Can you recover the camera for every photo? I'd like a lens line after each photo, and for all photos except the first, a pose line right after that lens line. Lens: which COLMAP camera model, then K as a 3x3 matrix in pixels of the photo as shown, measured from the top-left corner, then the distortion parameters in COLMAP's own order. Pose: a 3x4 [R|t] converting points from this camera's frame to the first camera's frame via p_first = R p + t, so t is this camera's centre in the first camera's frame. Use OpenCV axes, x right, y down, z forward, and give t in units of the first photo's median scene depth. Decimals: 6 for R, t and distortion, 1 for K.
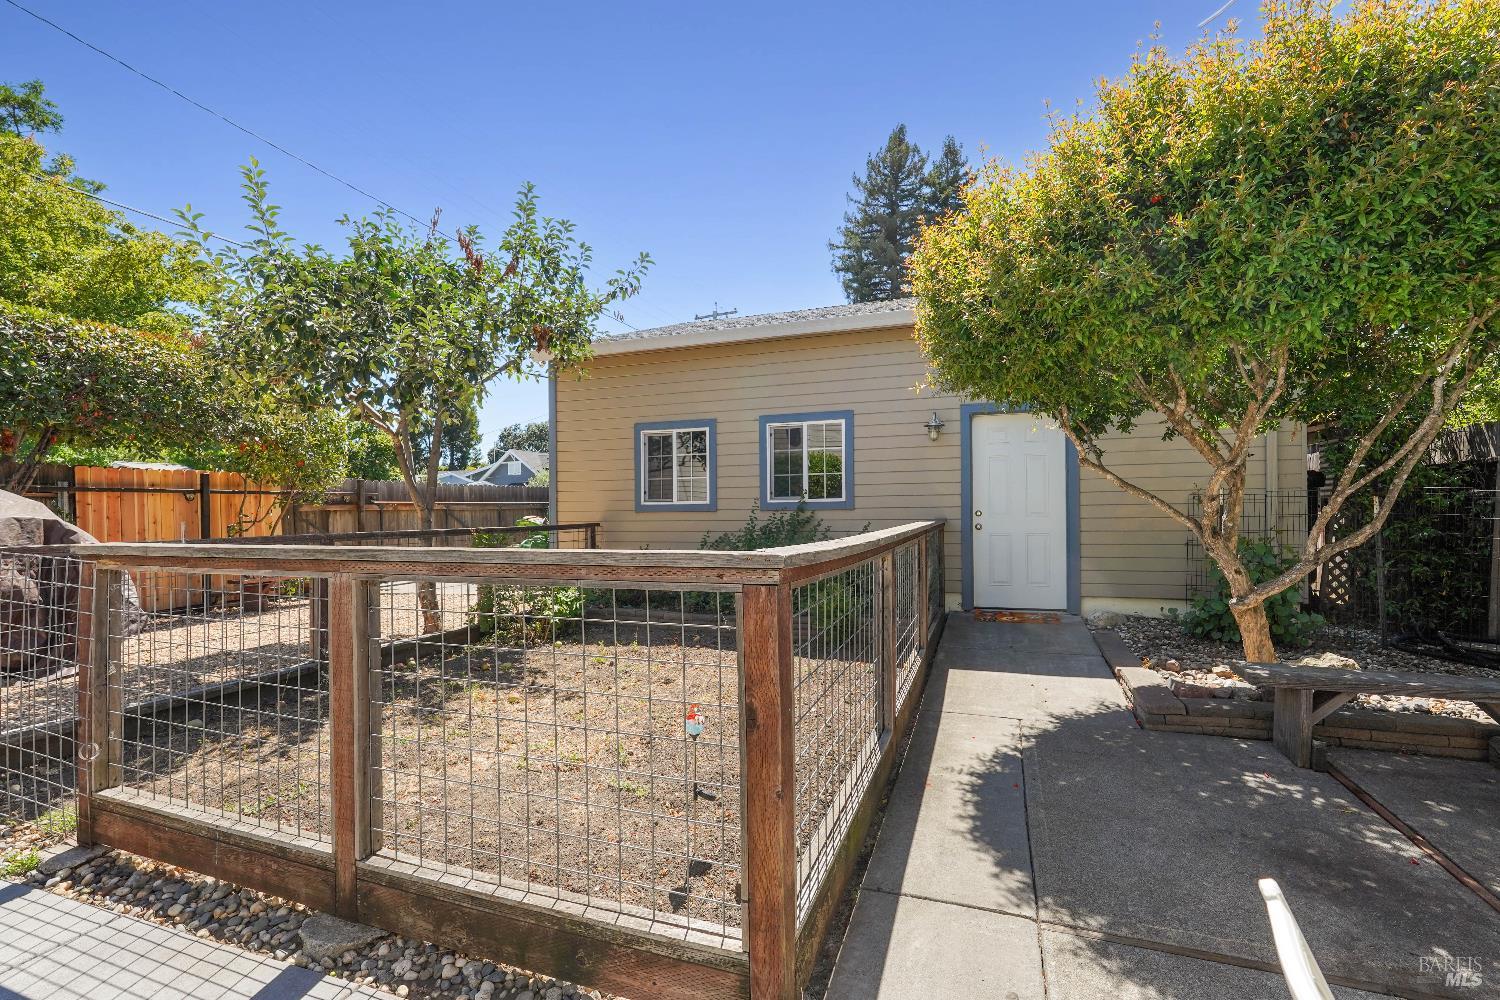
lens RADIAL K [[666.6, 0, 746.8], [0, 666.6, 498.0], [0, 0, 1]] dist [-0.010178, 0.003012]
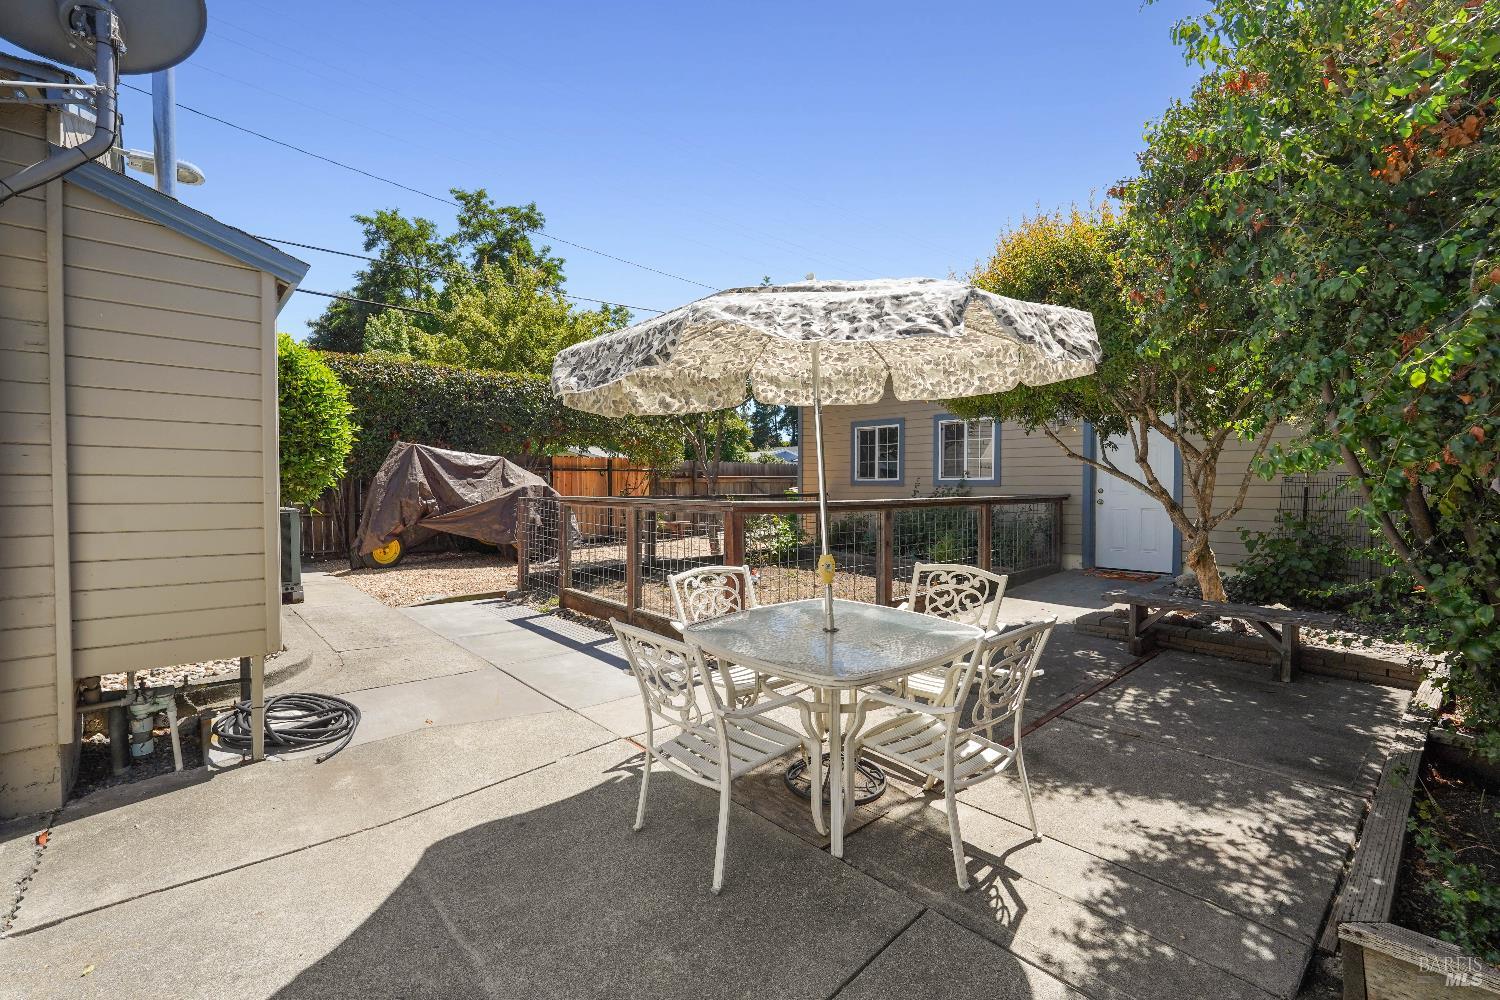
lens RADIAL K [[666.6, 0, 755.0], [0, 666.6, 497.7], [0, 0, 1]] dist [-0.010178, 0.003012]
pose [[0.879502, 0.024465, -0.475266, 0.287549], [-0.005926, 0.999163, 0.040467, -0.008139], [0.475859, -0.032775, 0.878911, -0.293216]]
